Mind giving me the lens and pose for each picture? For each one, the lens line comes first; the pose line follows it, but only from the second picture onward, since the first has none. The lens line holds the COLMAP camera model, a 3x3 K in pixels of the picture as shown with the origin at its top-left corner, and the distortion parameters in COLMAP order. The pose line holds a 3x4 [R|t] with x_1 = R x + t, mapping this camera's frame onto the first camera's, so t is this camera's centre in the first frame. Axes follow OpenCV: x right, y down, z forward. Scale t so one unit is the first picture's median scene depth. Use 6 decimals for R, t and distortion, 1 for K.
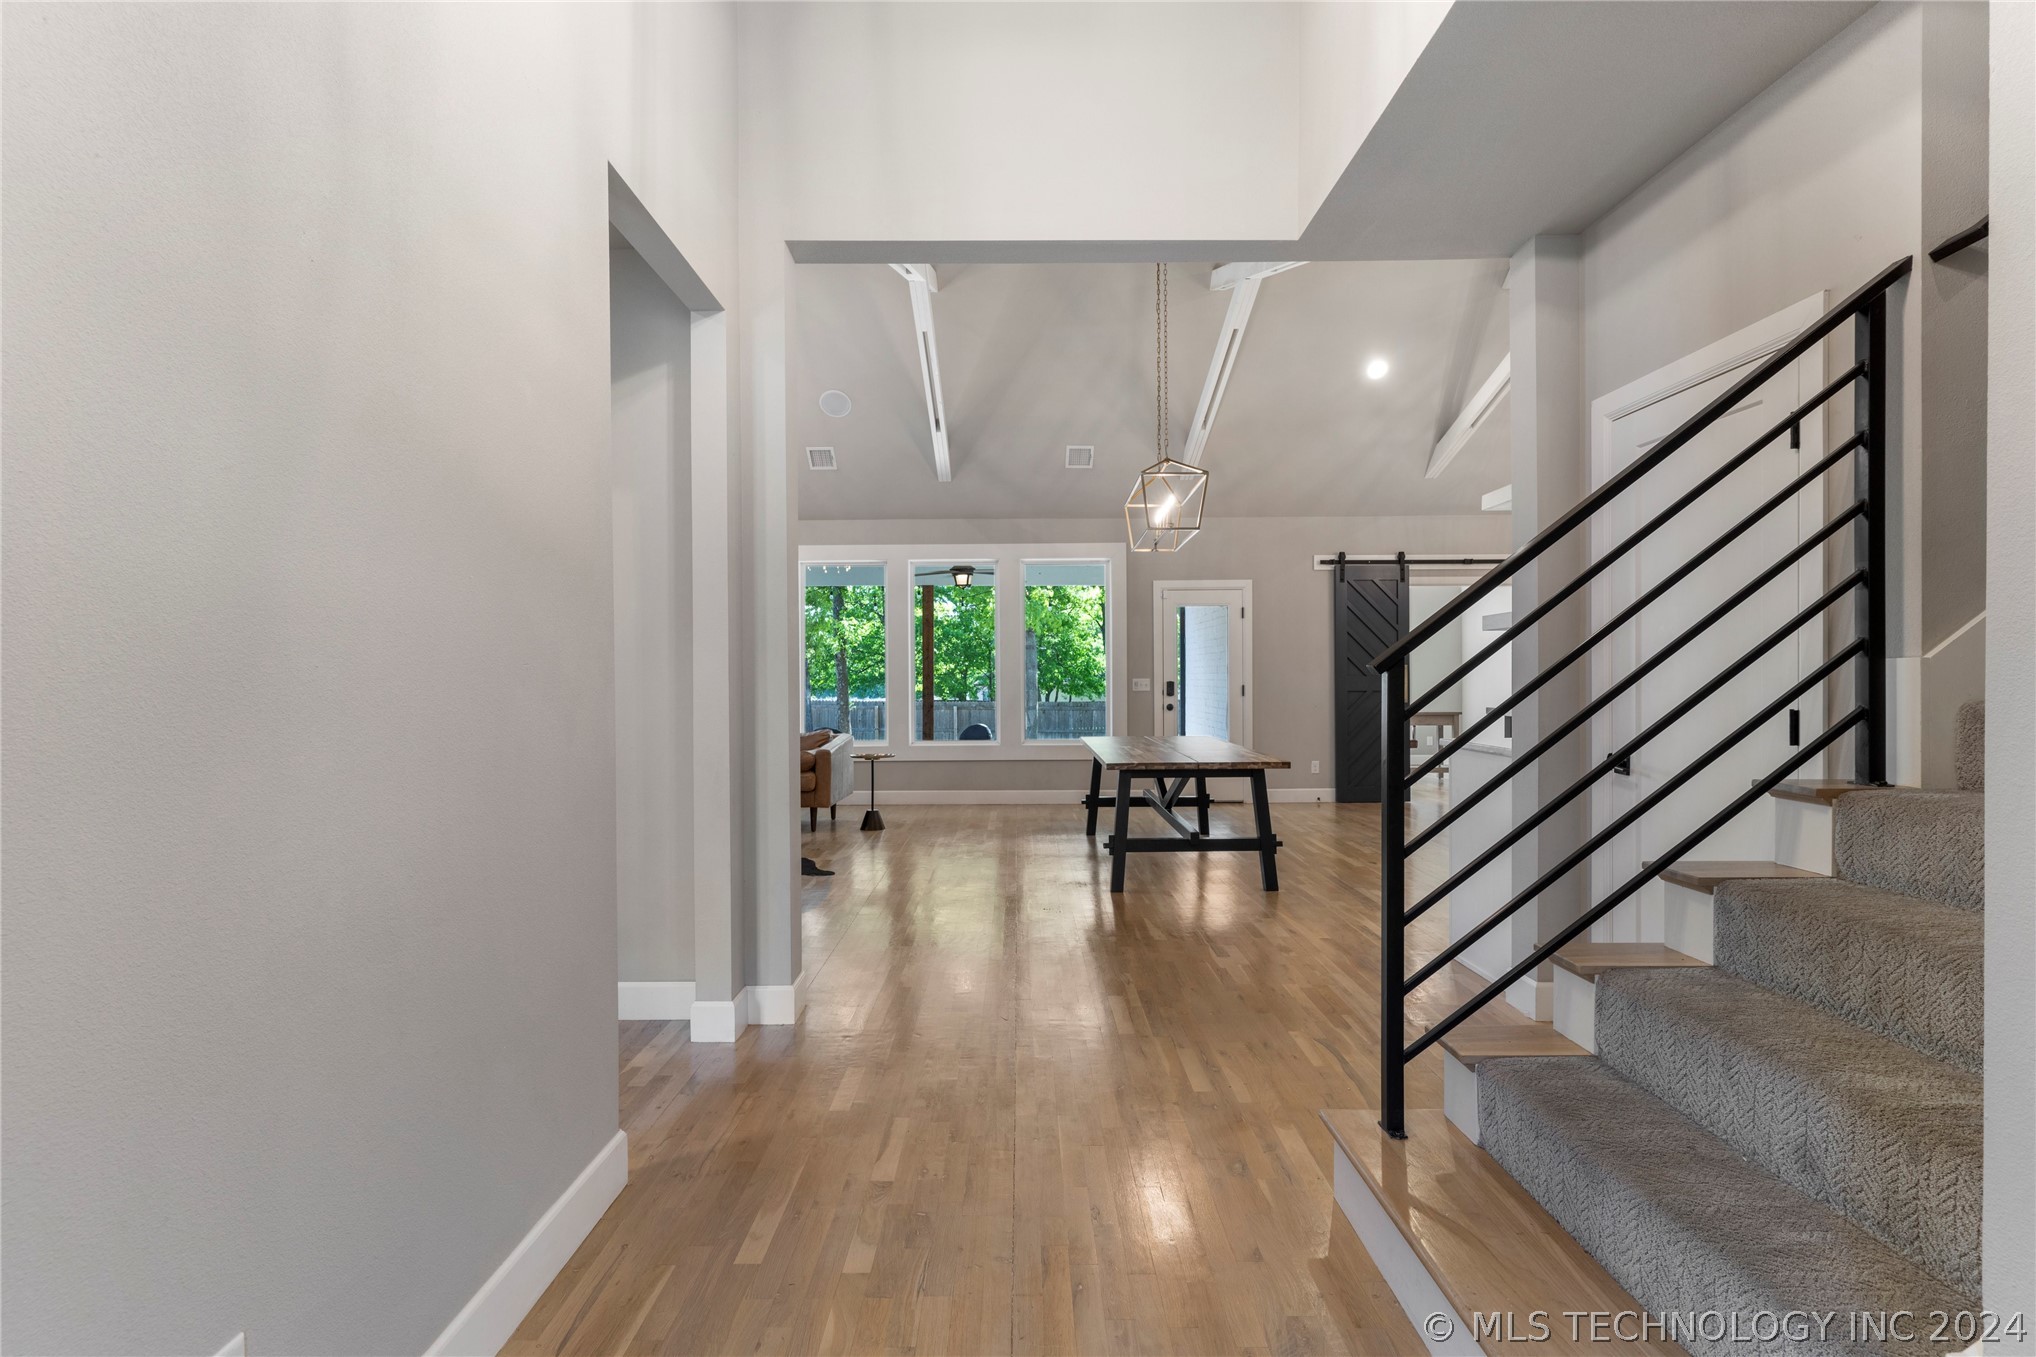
lens RADIAL K [[975.0, 0, 1005.3], [0, 975.0, 679.9], [0, 0, 1]] dist [0.000811, 0.000151]
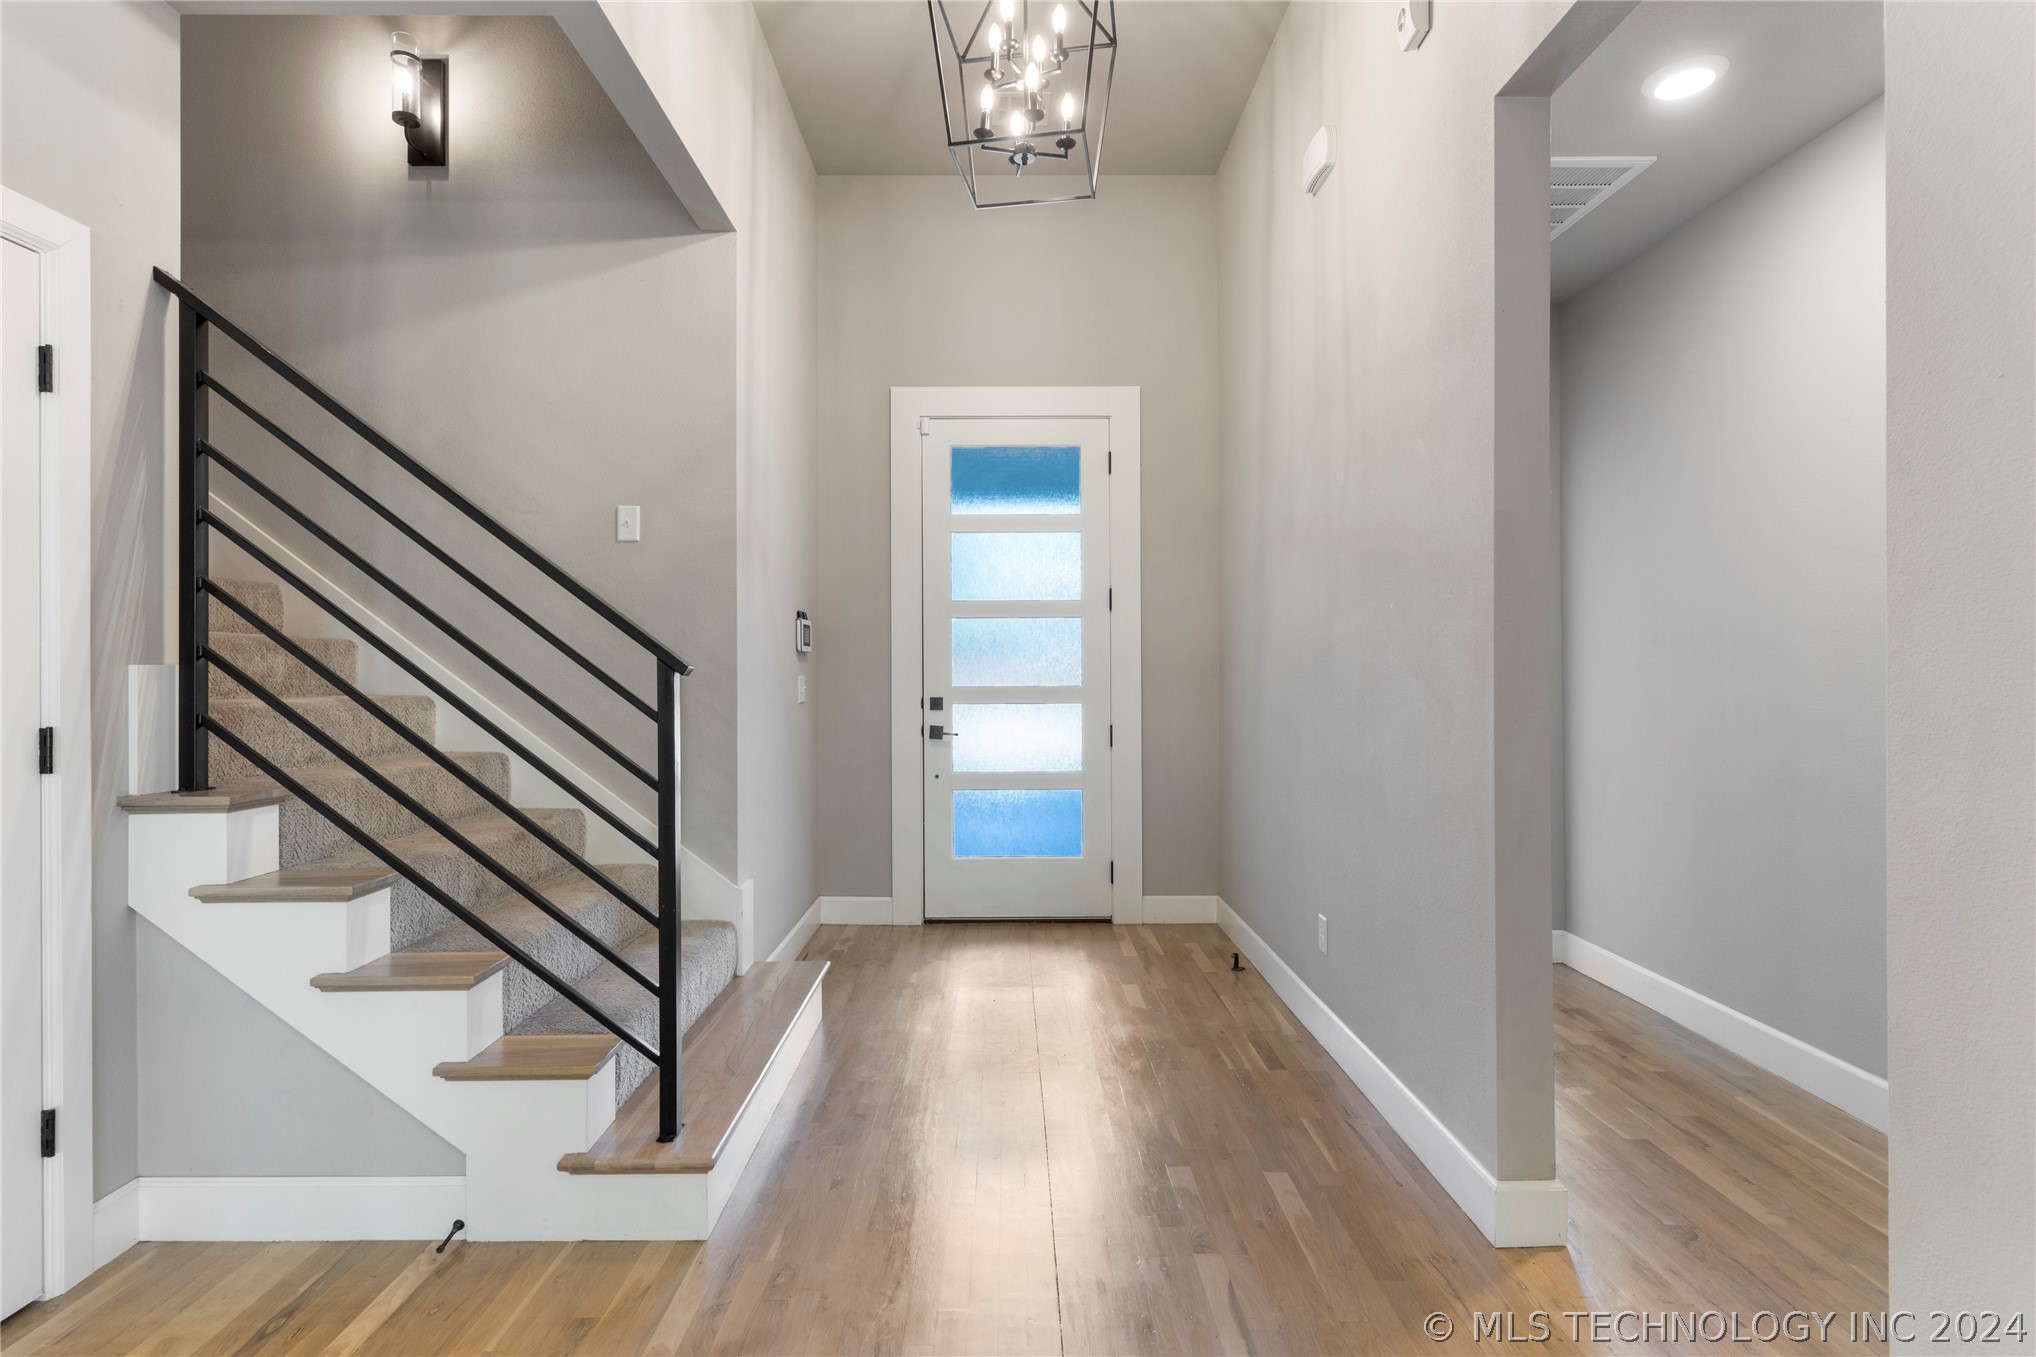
lens RADIAL K [[987.8, 0, 1015.1], [0, 987.8, 670.5], [0, 0, 1]] dist [-0.002995, -0.000510]
pose [[-0.999754, 0.011638, -0.018885, 0.016089], [0.011612, 0.999931, 0.001488, -0.002804], [0.018901, 0.001268, -0.999821, 0.553121]]
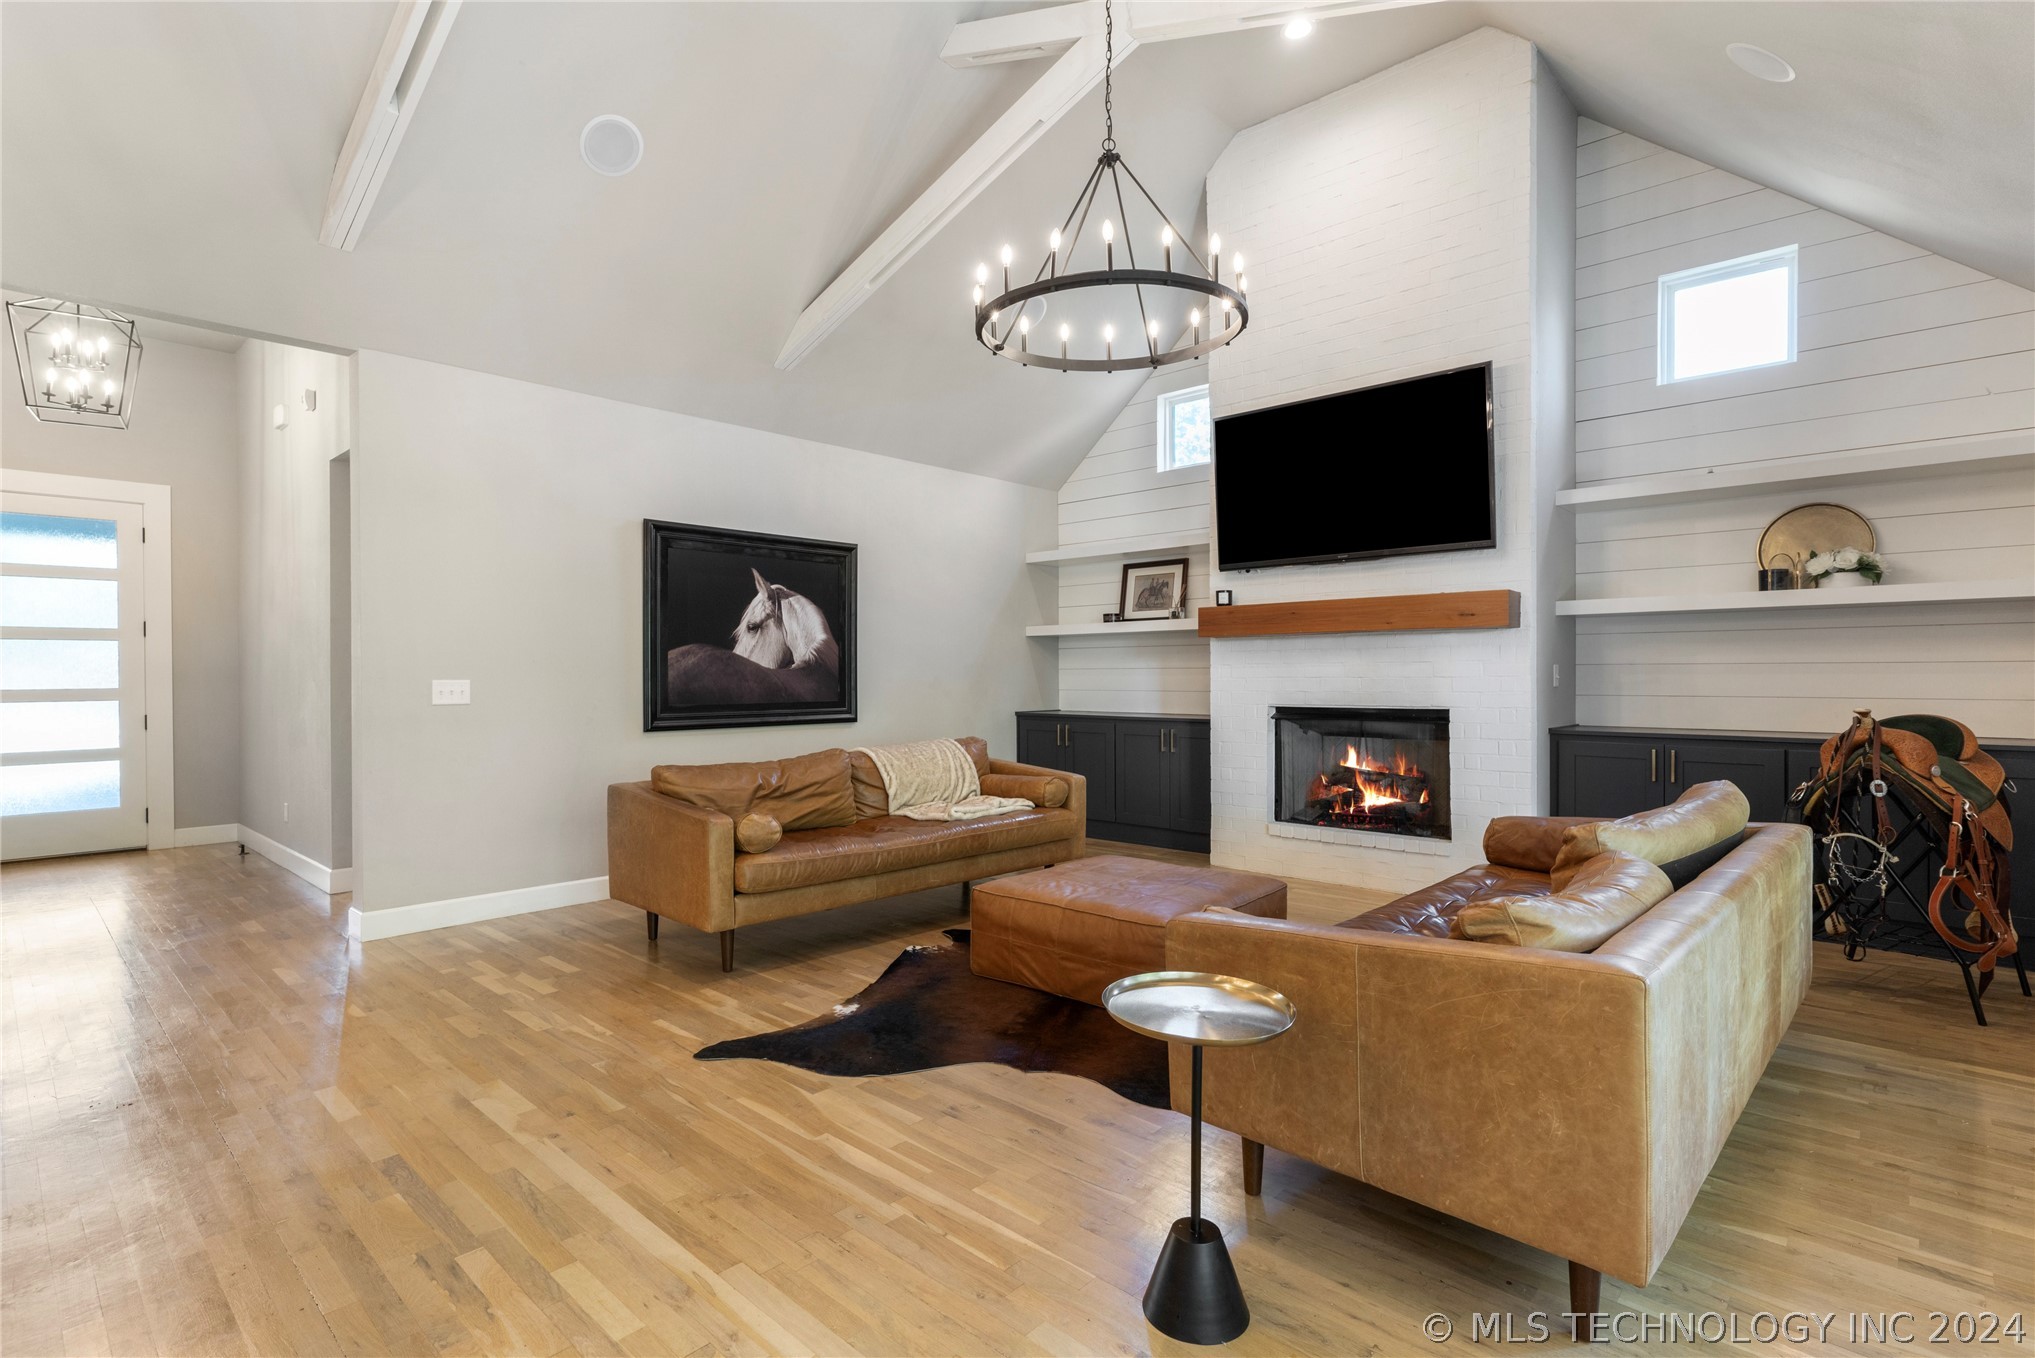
lens RADIAL K [[971.7, 0, 994.7], [0, 971.7, 674.9], [0, 0, 1]] dist [-0.000810, -0.000203]
pose [[-0.680271, 0.013636, -0.732833, 0.057378], [0.008420, 0.999906, 0.010789, -0.005517], [0.732912, 0.001169, -0.680323, 1.008151]]
